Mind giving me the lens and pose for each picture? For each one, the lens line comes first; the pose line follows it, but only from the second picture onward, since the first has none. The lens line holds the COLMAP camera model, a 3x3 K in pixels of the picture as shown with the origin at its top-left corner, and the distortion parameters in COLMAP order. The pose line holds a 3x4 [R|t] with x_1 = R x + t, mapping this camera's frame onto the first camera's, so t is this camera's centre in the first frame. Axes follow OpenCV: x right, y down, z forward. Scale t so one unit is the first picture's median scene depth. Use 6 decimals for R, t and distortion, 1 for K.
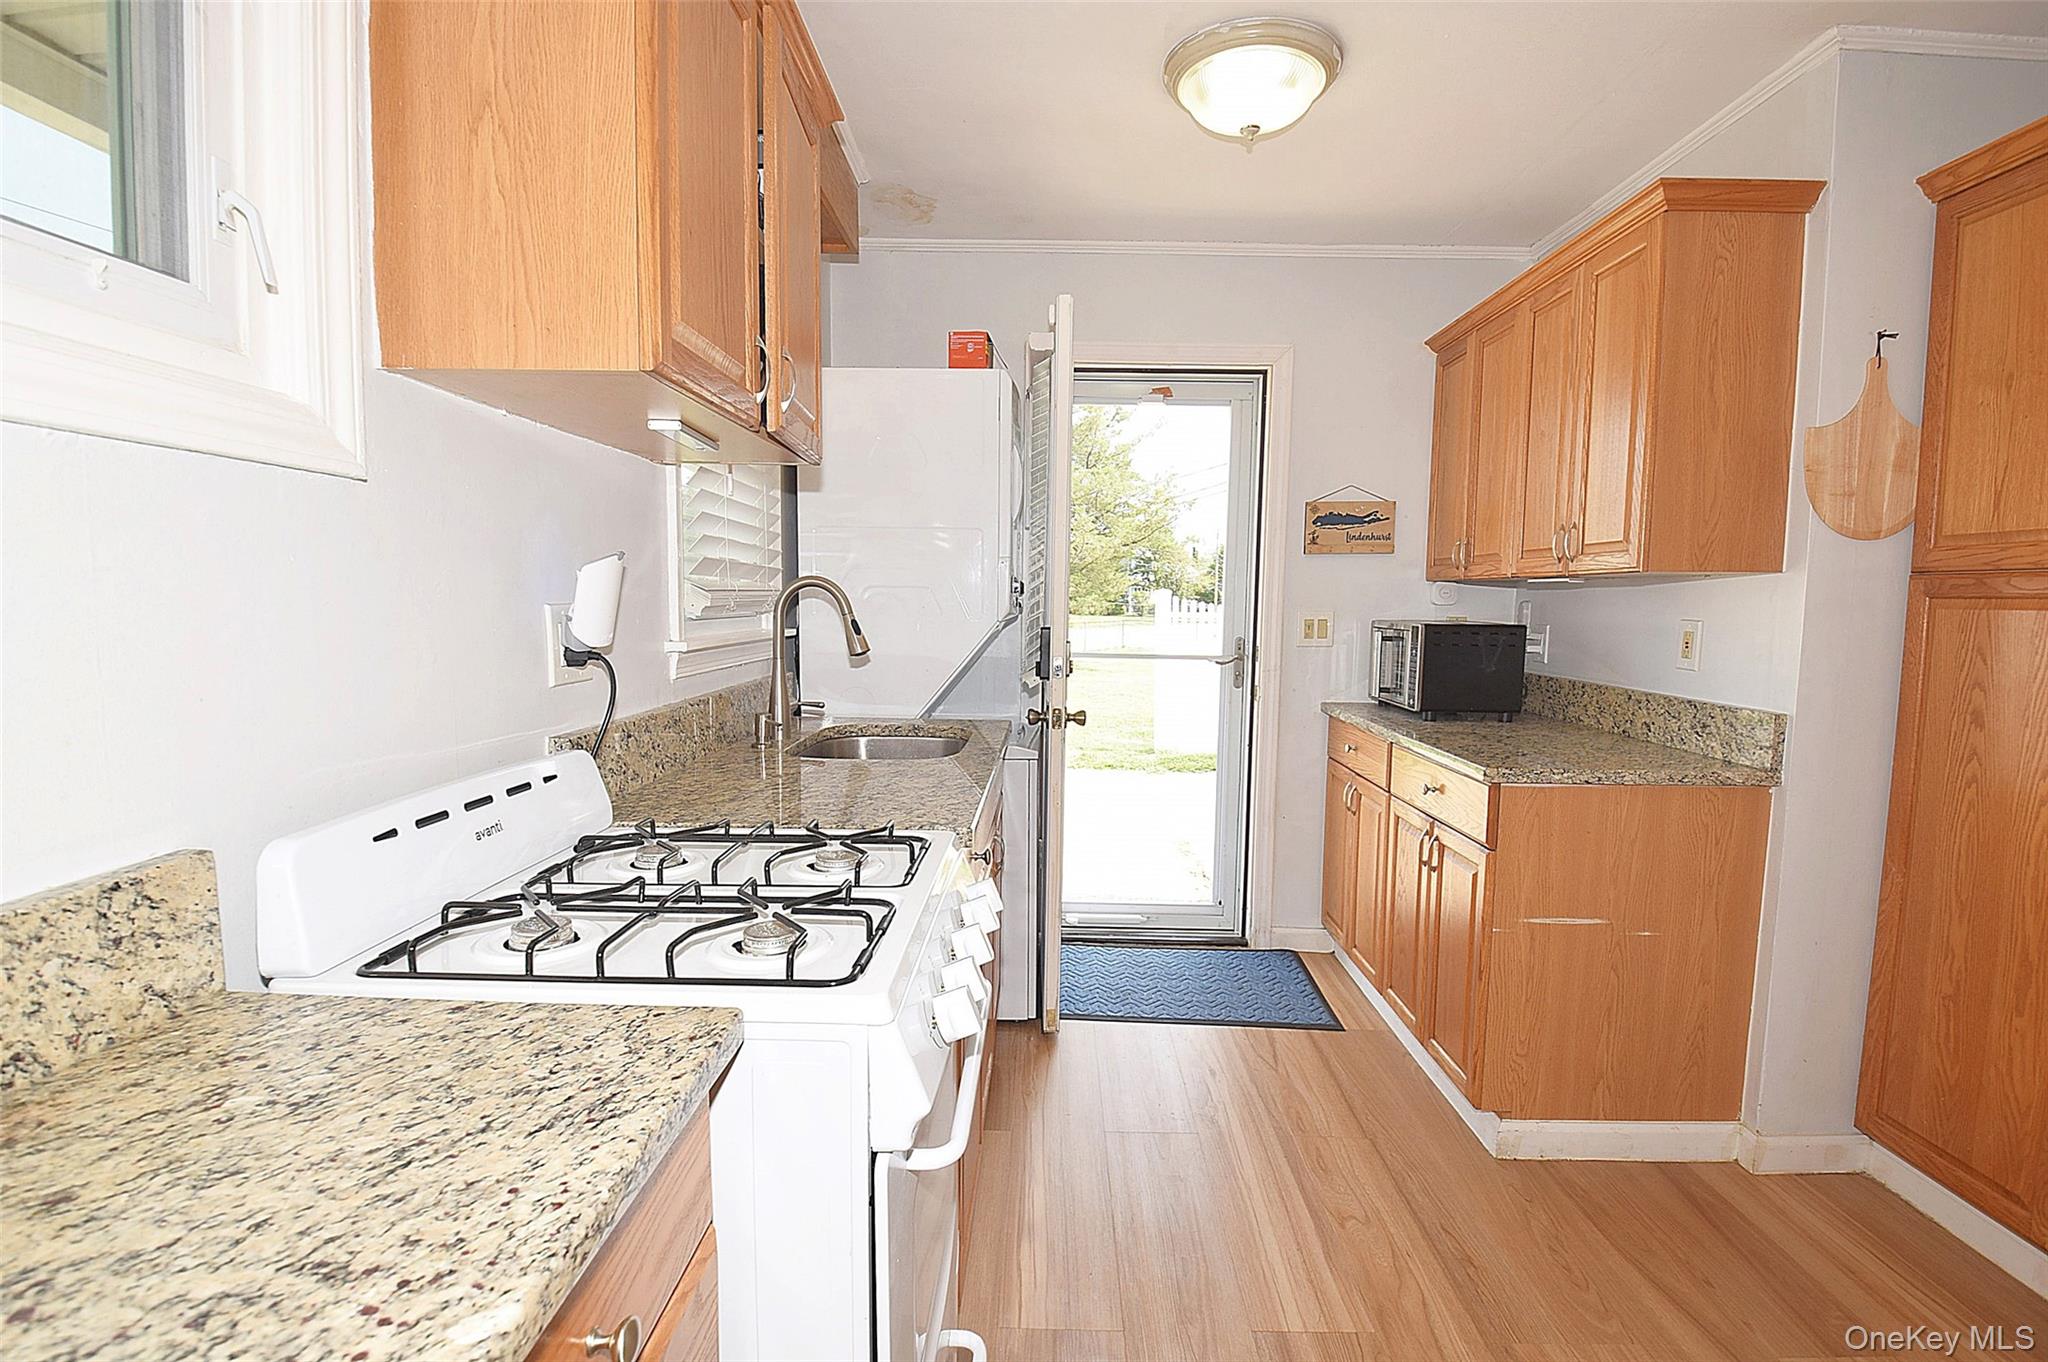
lens RADIAL K [[943.7, 0, 1021.9], [0, 943.7, 678.6], [0, 0, 1]] dist [-0.019304, -0.004265]
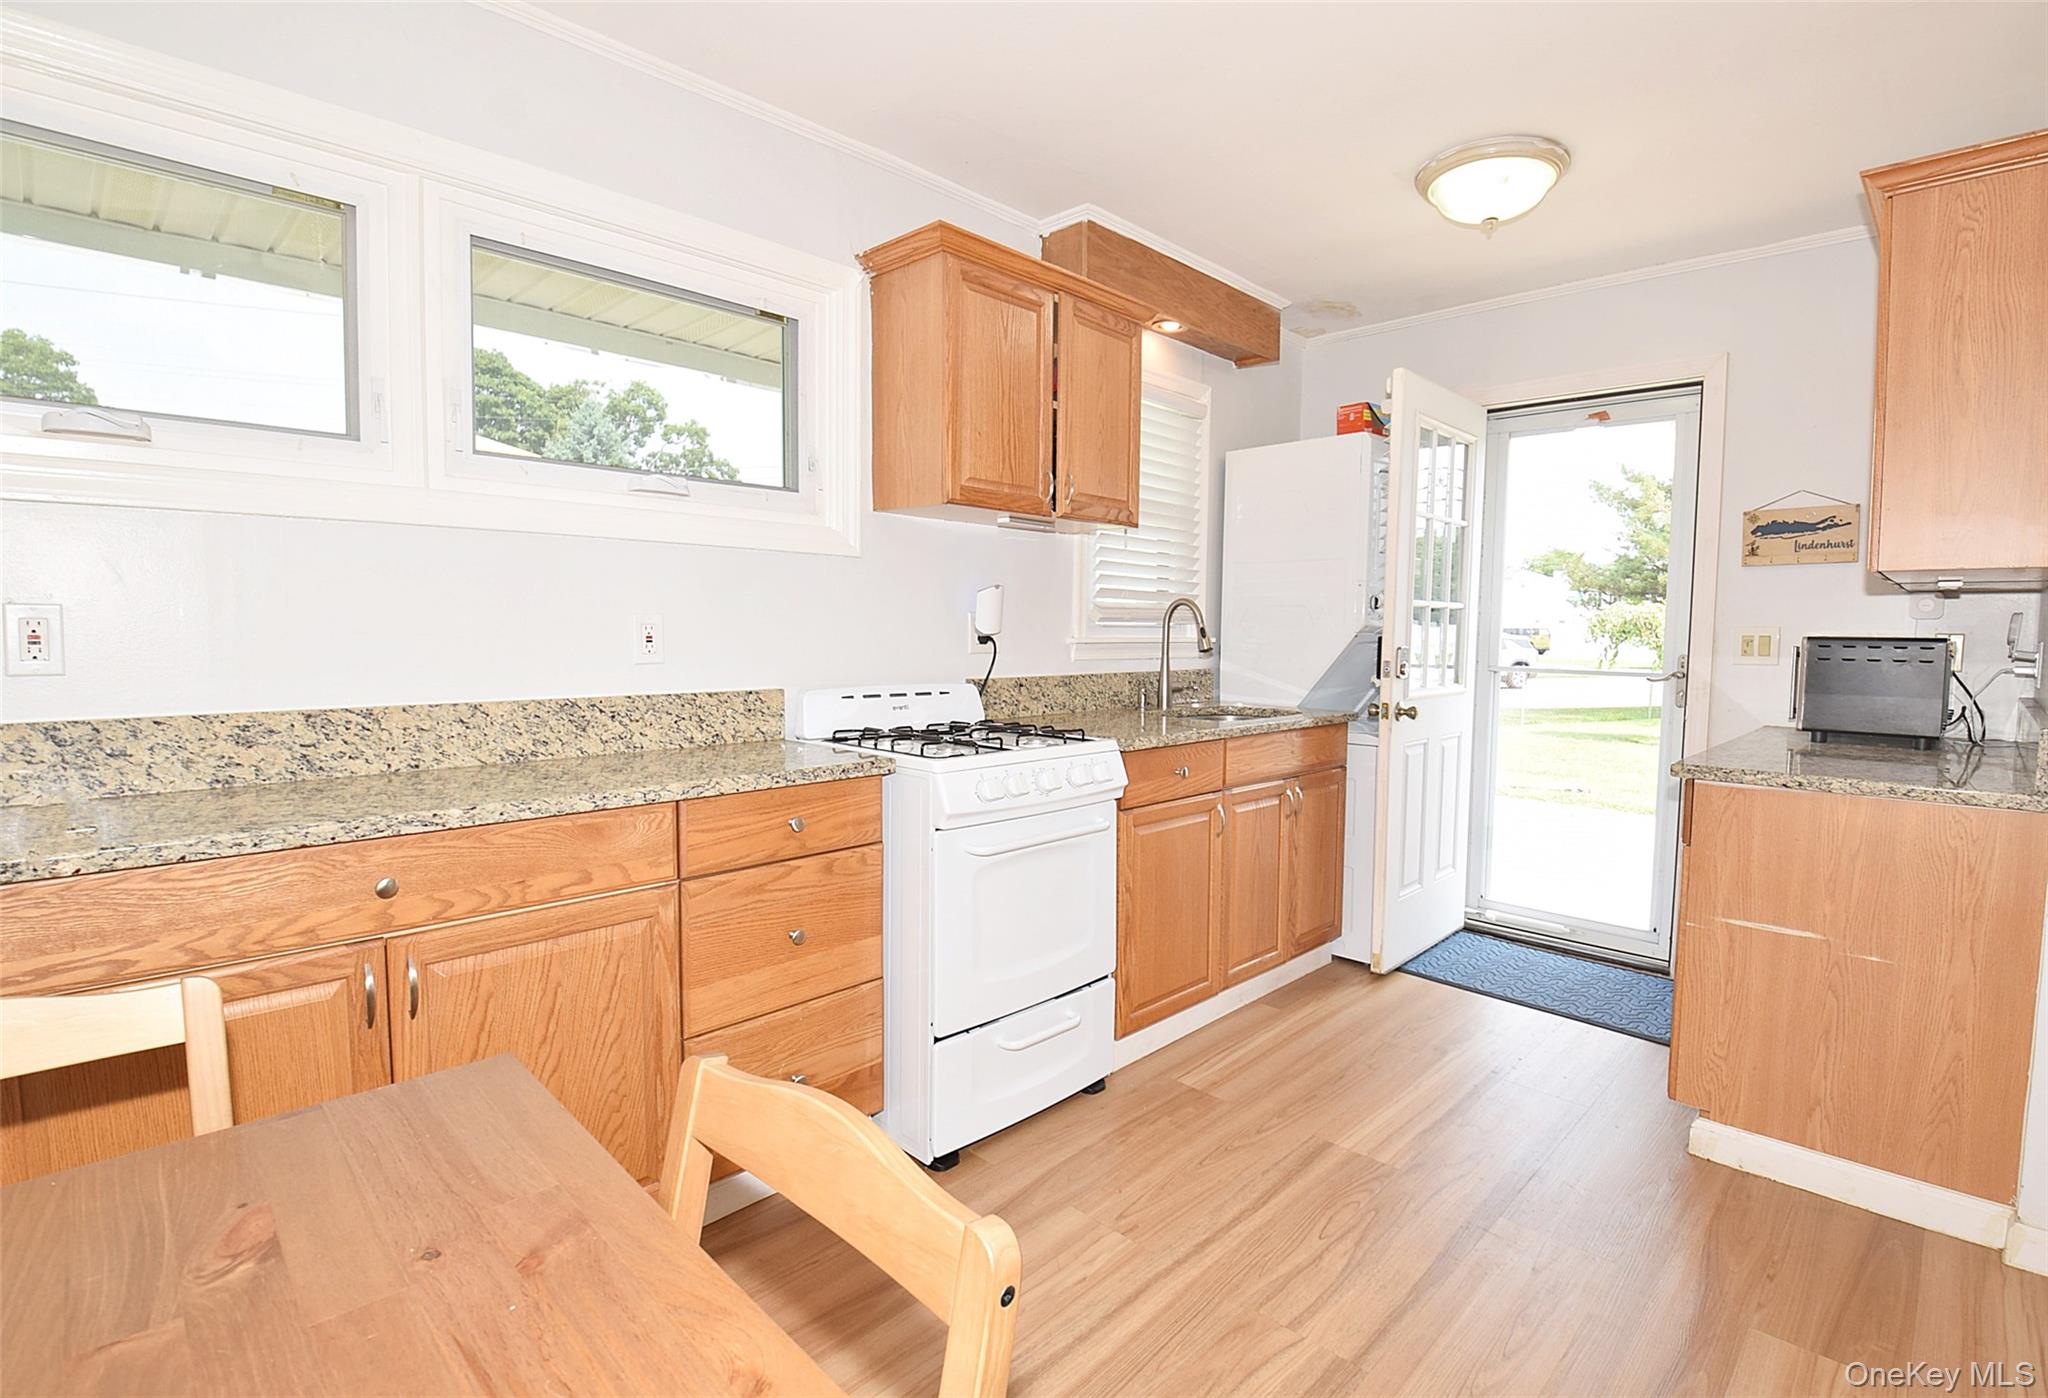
lens RADIAL K [[948.2, 0, 1062.4], [0, 948.2, 707.3], [0, 0, 1]] dist [-0.025313, -0.002856]
pose [[0.738896, 0.049814, -0.671976, 0.670206], [-0.060365, 0.998147, 0.007616, 0.065193], [0.671111, 0.034937, 0.740534, -0.225517]]
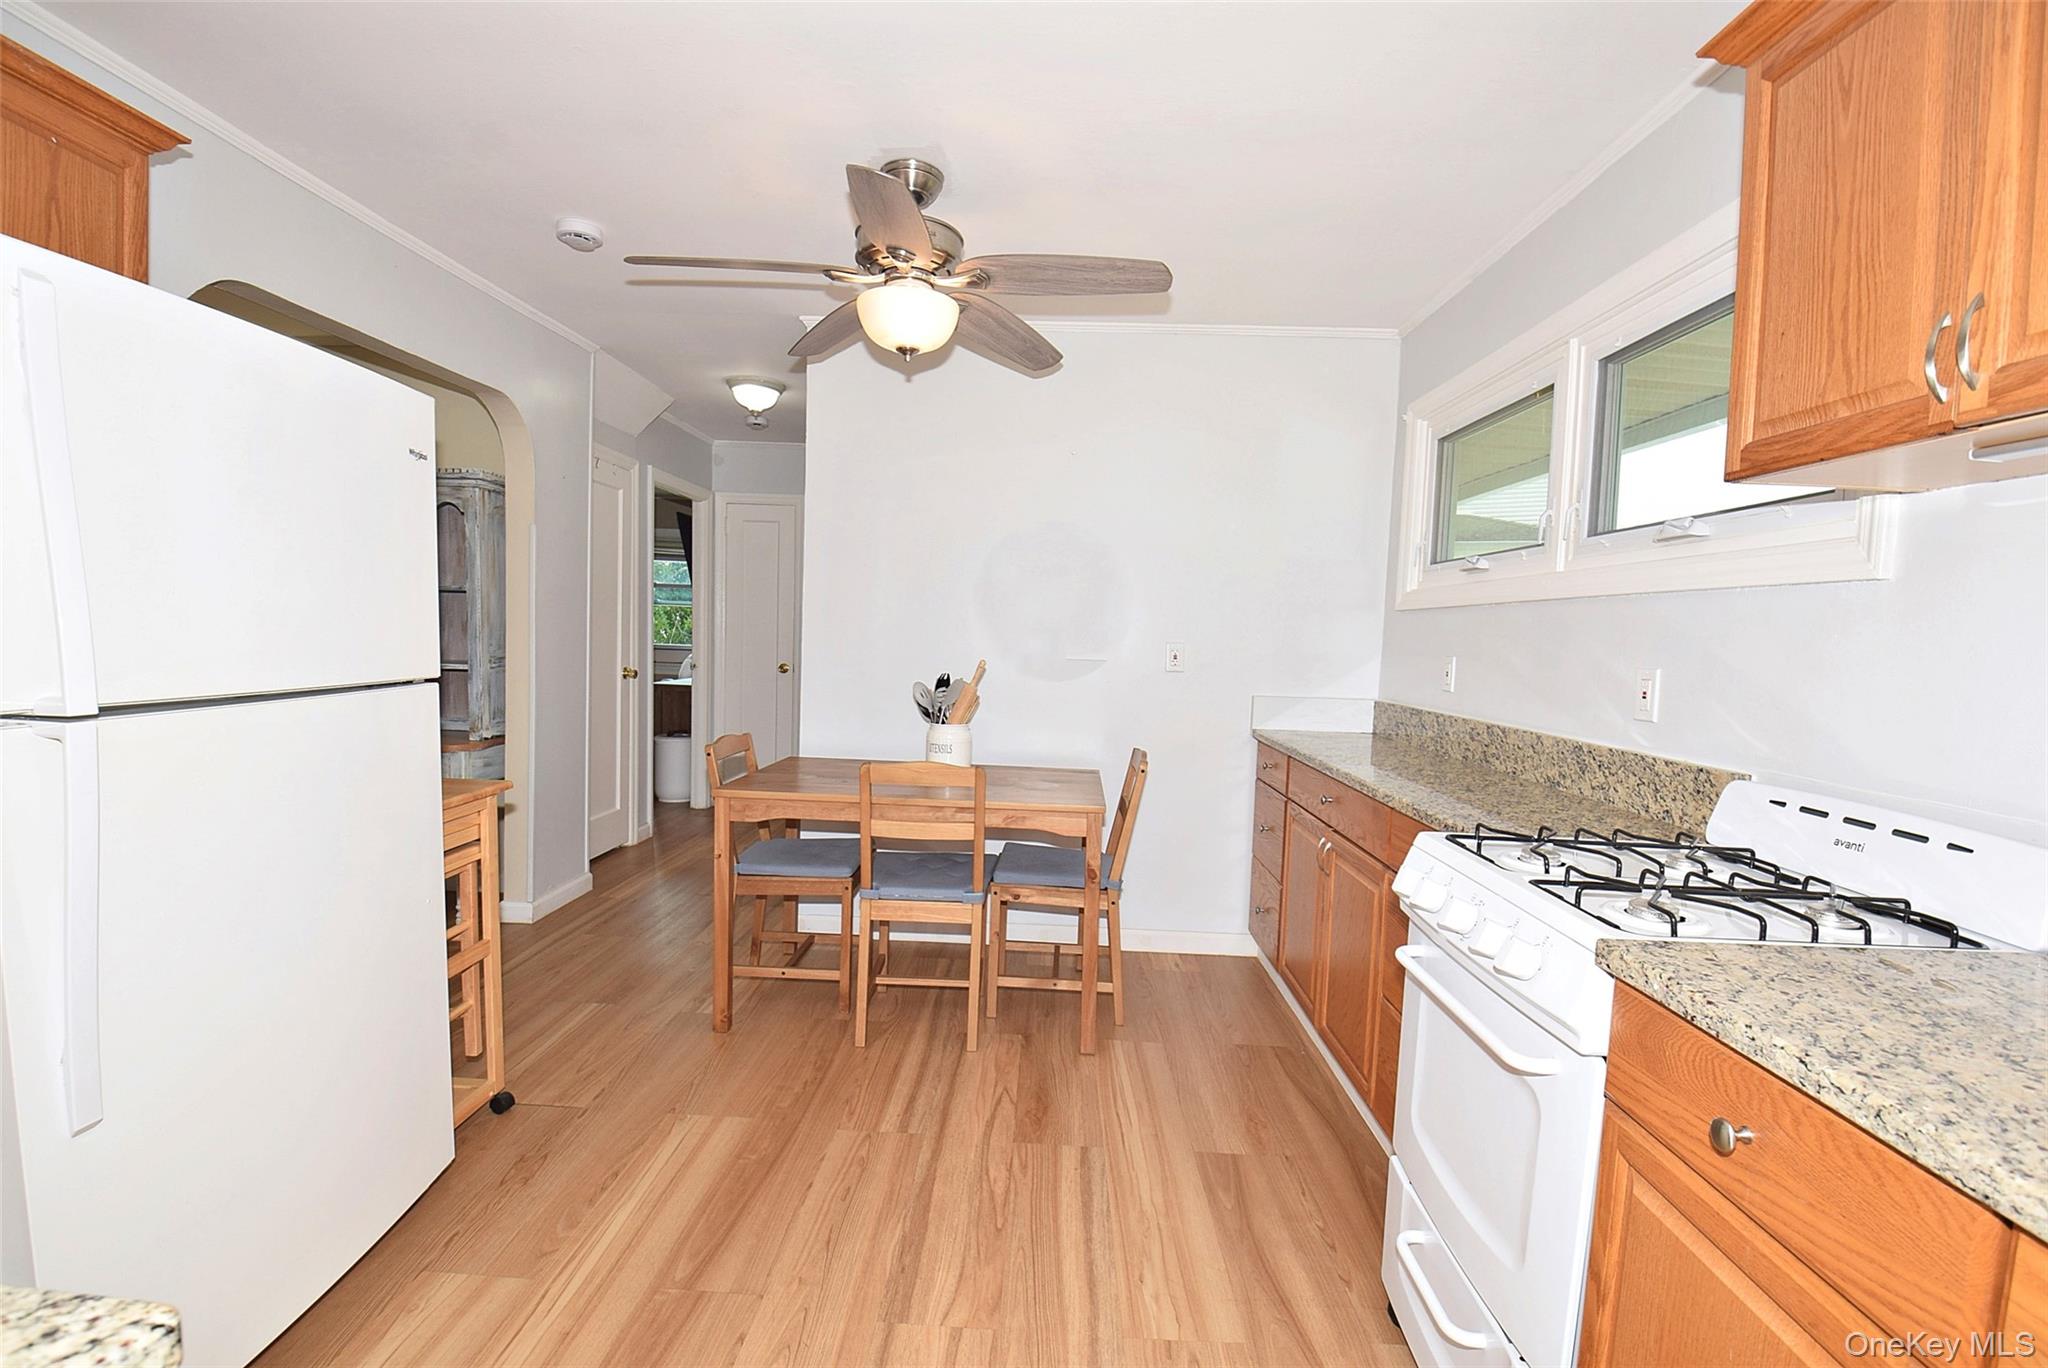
lens RADIAL K [[914.8, 0, 1023.8], [0, 914.8, 680.2], [0, 0, 1]] dist [-0.012930, -0.009123]
pose [[-0.998244, -0.059243, 0.000312, 0.292999], [-0.058600, 0.988150, 0.141866, -0.086542], [-0.008713, 0.141599, -0.989886, 1.171749]]
